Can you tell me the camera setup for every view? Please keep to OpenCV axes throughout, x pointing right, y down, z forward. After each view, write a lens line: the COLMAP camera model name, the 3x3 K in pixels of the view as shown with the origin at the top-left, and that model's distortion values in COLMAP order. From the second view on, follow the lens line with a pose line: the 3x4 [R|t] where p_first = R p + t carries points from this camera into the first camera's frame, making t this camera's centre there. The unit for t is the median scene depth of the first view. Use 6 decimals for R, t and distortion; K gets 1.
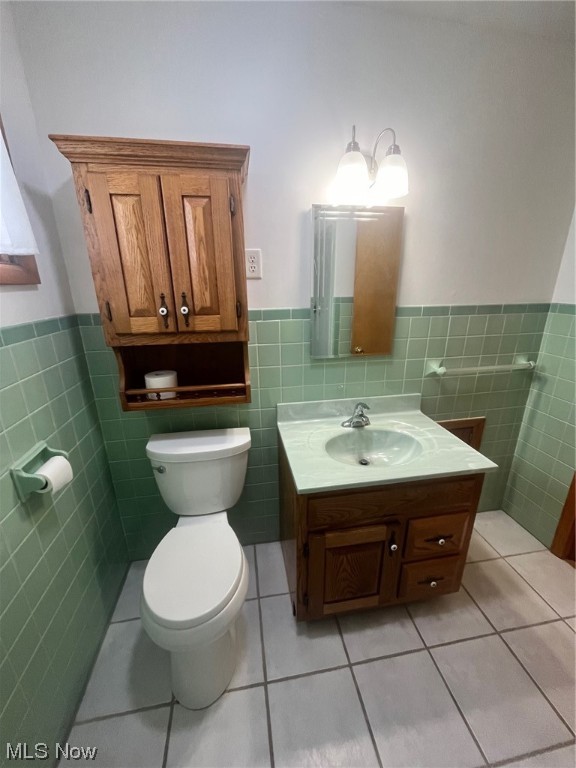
lens RADIAL K [[309.5, 0, 290.2], [0, 309.5, 383.2], [0, 0, 1]] dist [-0.003751, 0.000173]
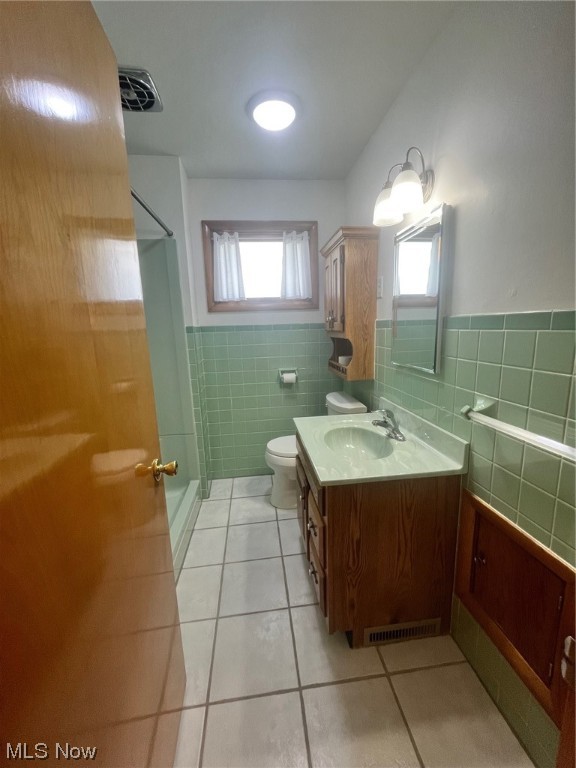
lens RADIAL K [[309.5, 0, 290.2], [0, 309.5, 383.2], [0, 0, 1]] dist [-0.003751, 0.000173]
pose [[-0.045419, 0.189049, -0.980917, 1.291554], [-0.275966, 0.941344, 0.194200, -0.135516], [0.960094, 0.279520, 0.009416, 0.697580]]
